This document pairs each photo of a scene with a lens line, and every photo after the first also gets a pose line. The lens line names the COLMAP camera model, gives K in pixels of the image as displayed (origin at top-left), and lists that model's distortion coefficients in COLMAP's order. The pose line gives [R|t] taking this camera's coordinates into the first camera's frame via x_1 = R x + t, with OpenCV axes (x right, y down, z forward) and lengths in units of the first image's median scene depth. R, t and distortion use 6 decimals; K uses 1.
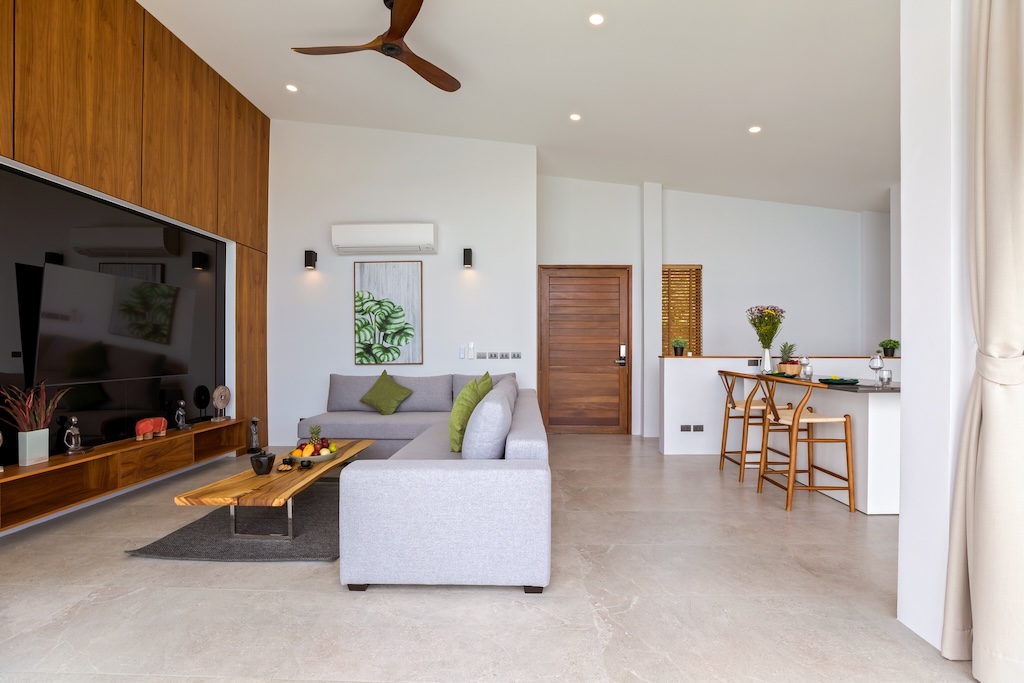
lens RADIAL K [[476.9, 0, 532.6], [0, 476.9, 351.1], [0, 0, 1]] dist [-0.029507, 0.005638]
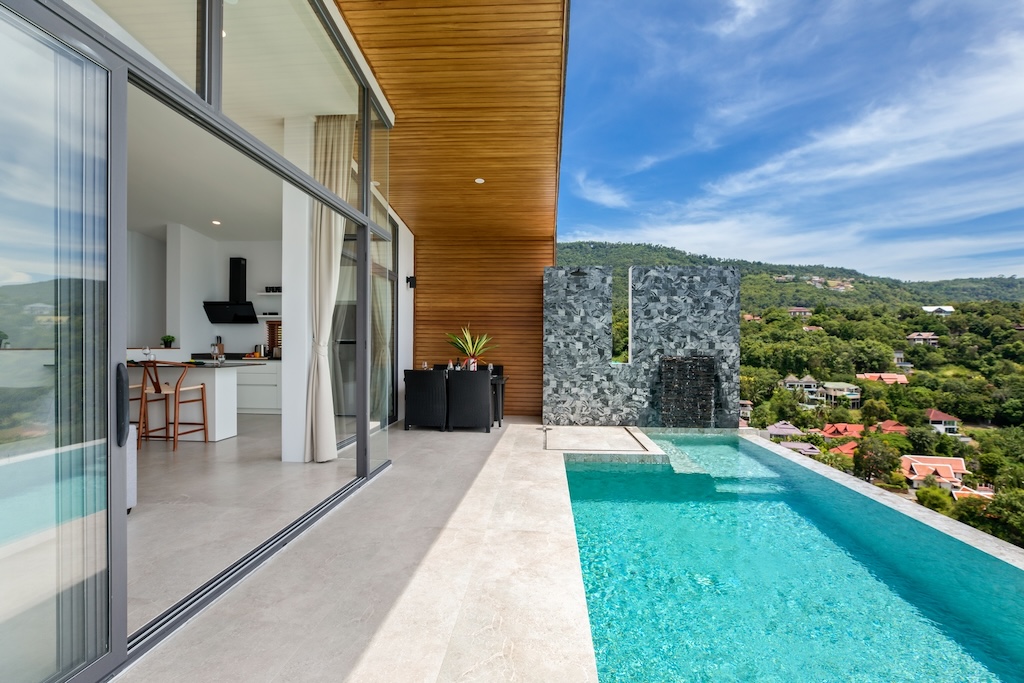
lens RADIAL K [[476.9, 0, 511.3], [0, 476.9, 346.5], [0, 0, 1]] dist [-0.029507, 0.005638]
pose [[0.065679, -0.003962, 0.997833, -0.795883], [-0.001307, 0.999991, 0.004056, 0.001857], [-0.997840, -0.001571, 0.065673, -0.142700]]
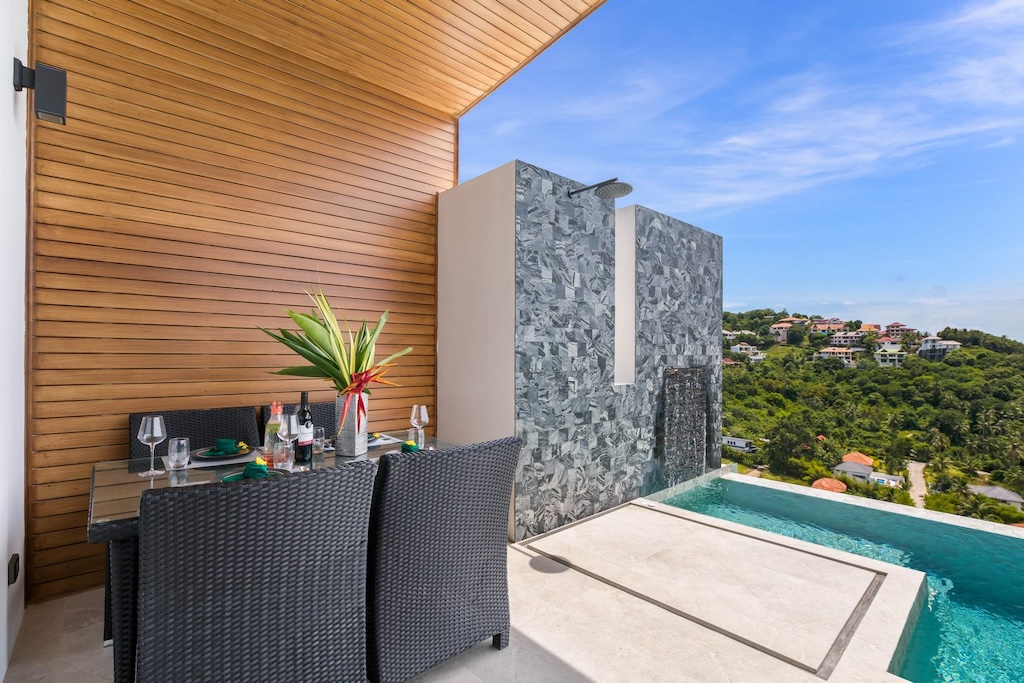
lens RADIAL K [[476.9, 0, 513.4], [0, 476.9, 345.9], [0, 0, 1]] dist [-0.029507, 0.005638]
pose [[-0.673764, -0.001670, 0.738944, 0.579450], [-0.005322, 0.999982, -0.002593, 0.000362], [-0.738927, -0.005679, -0.673761, 0.404601]]
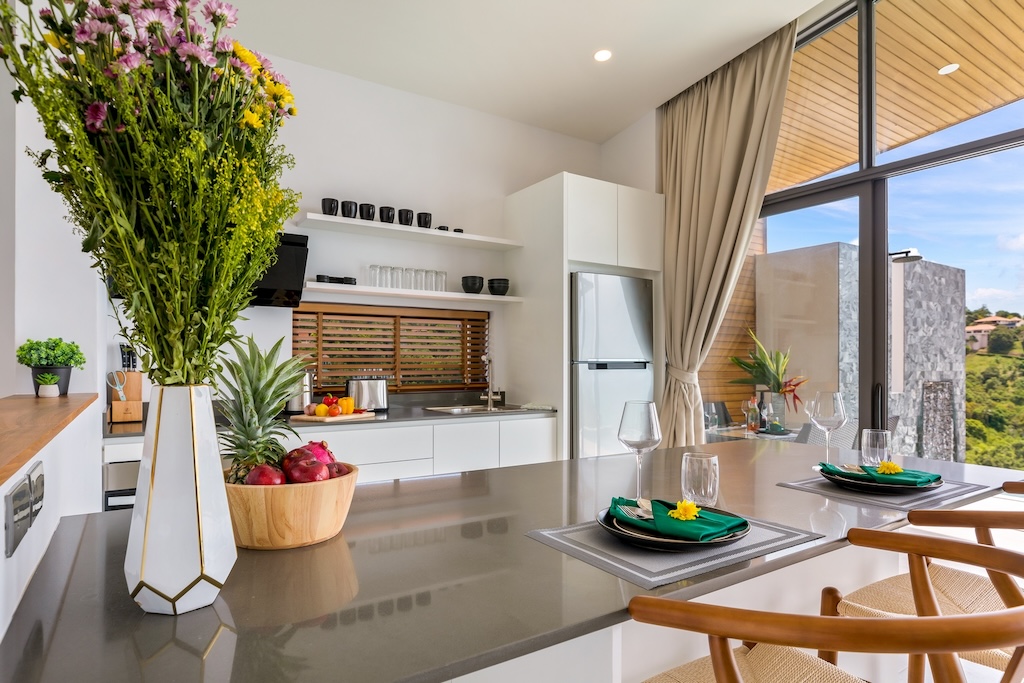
lens RADIAL K [[594.1, 0, 518.9], [0, 594.1, 356.0], [0, 0, 1]] dist [0.001533, 0.001951]
pose [[-0.562857, -0.000031, 0.826555, 0.373403], [-0.003489, 0.999991, -0.002339, -0.019426], [-0.826547, -0.004200, -0.562852, 1.402803]]
